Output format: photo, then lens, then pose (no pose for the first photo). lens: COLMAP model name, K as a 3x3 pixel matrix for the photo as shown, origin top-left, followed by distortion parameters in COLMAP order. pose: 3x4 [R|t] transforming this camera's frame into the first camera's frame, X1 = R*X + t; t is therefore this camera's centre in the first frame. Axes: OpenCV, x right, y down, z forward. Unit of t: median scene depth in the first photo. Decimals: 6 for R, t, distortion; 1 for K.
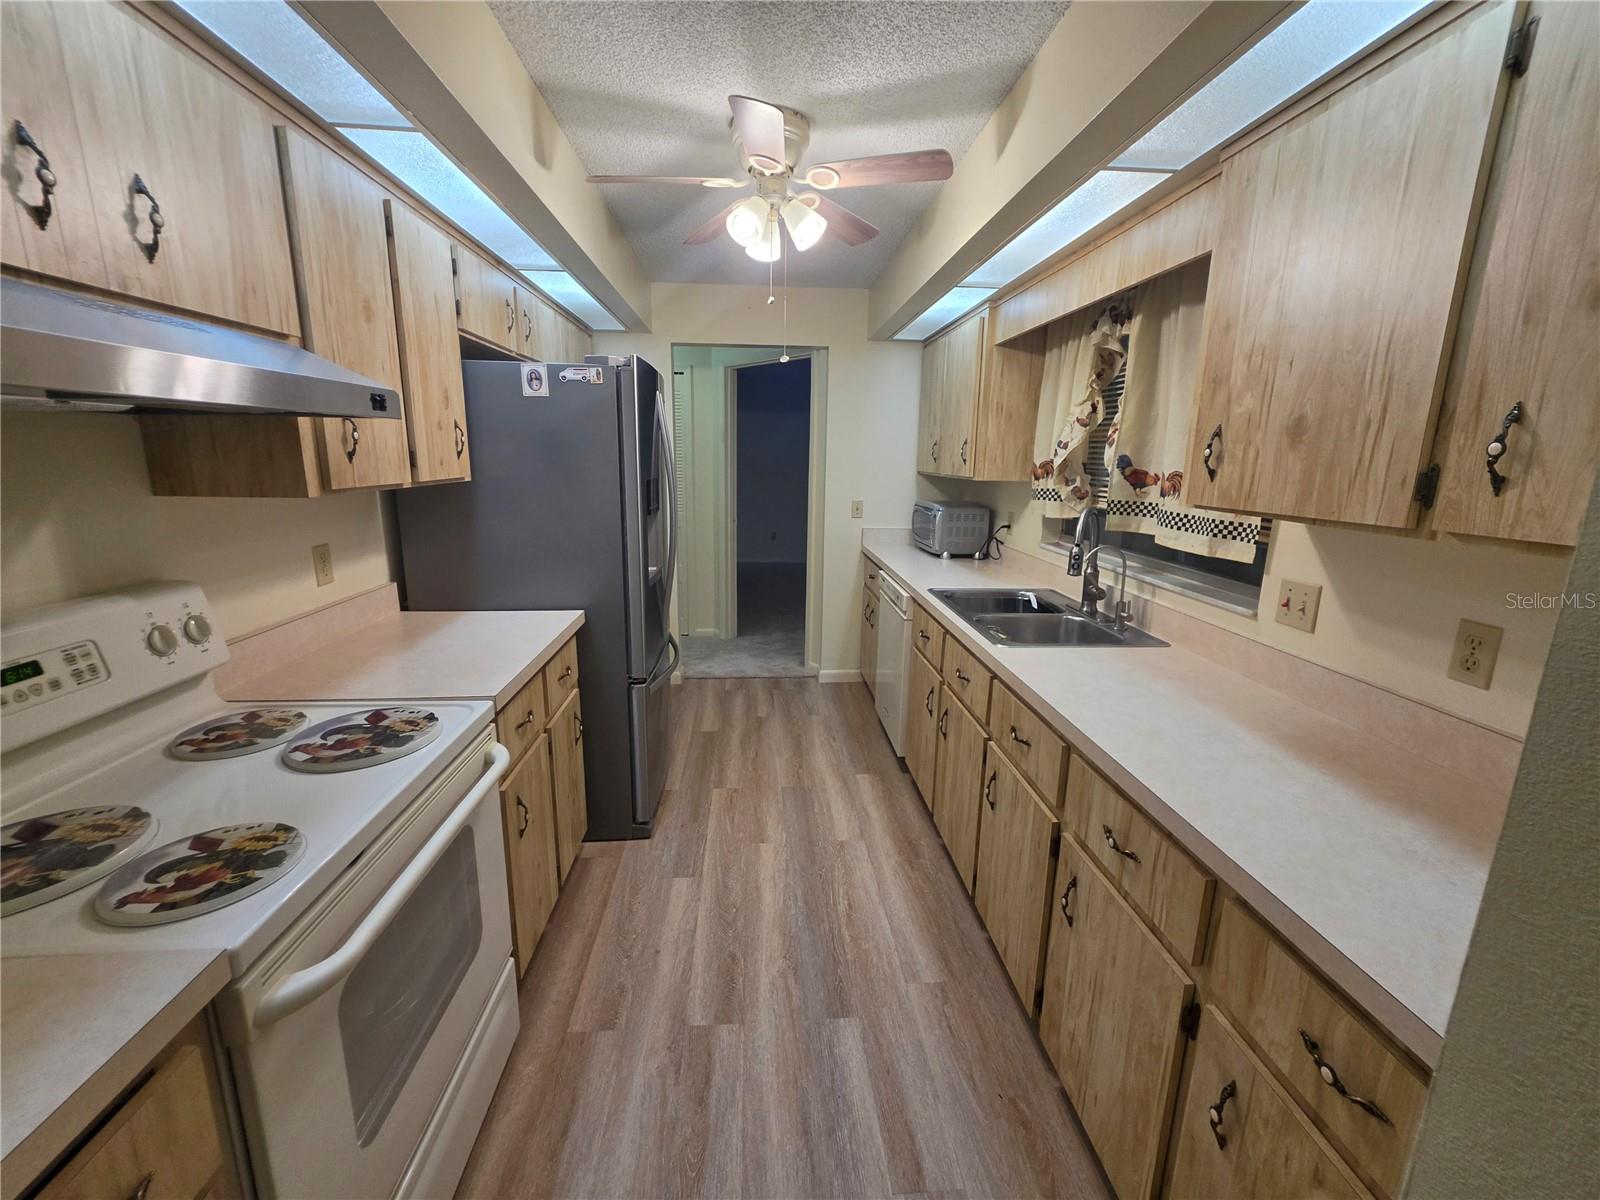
lens RADIAL K [[650.6, 0, 786.7], [0, 650.6, 591.5], [0, 0, 1]] dist [-0.003392, 0.000985]
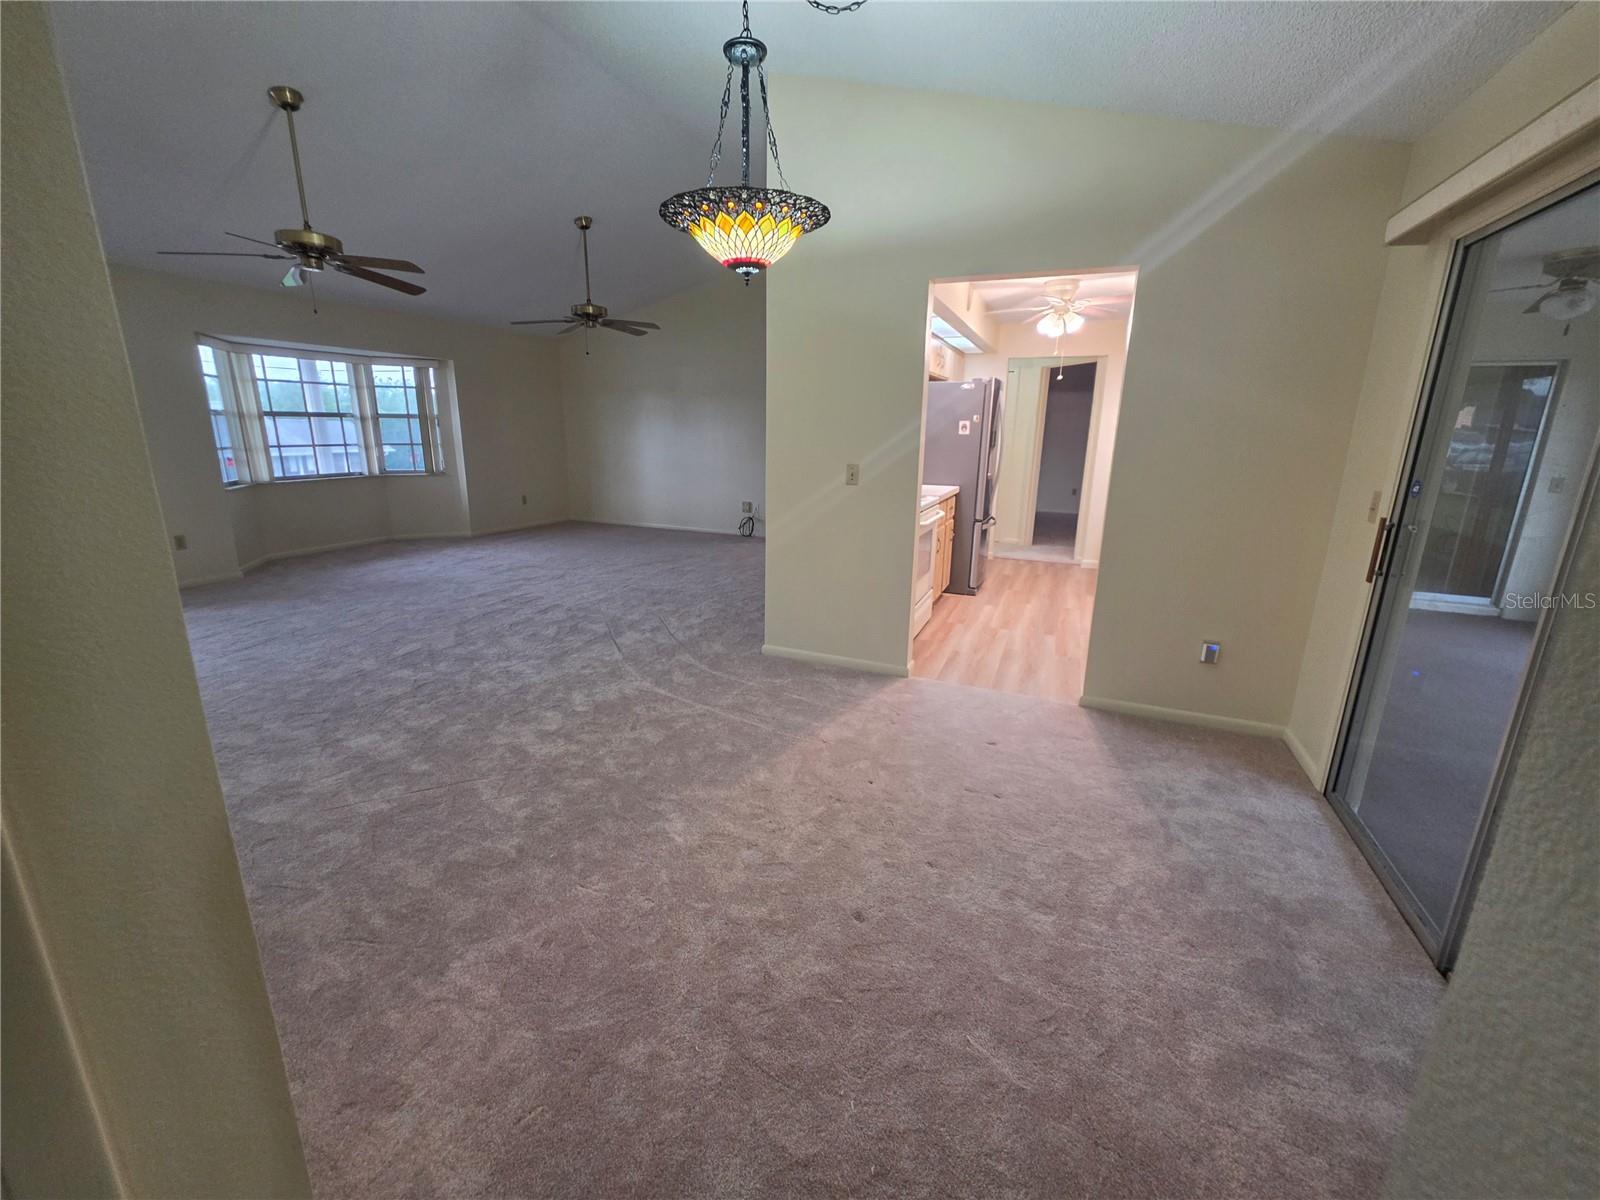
lens RADIAL K [[650.6, 0, 805.5], [0, 650.6, 584.9], [0, 0, 1]] dist [-0.003392, 0.000985]
pose [[0.902690, 0.106751, -0.416840, 0.186057], [-0.096202, 0.994284, 0.046301, 0.295711], [0.419400, -0.001694, 0.907800, -1.240258]]
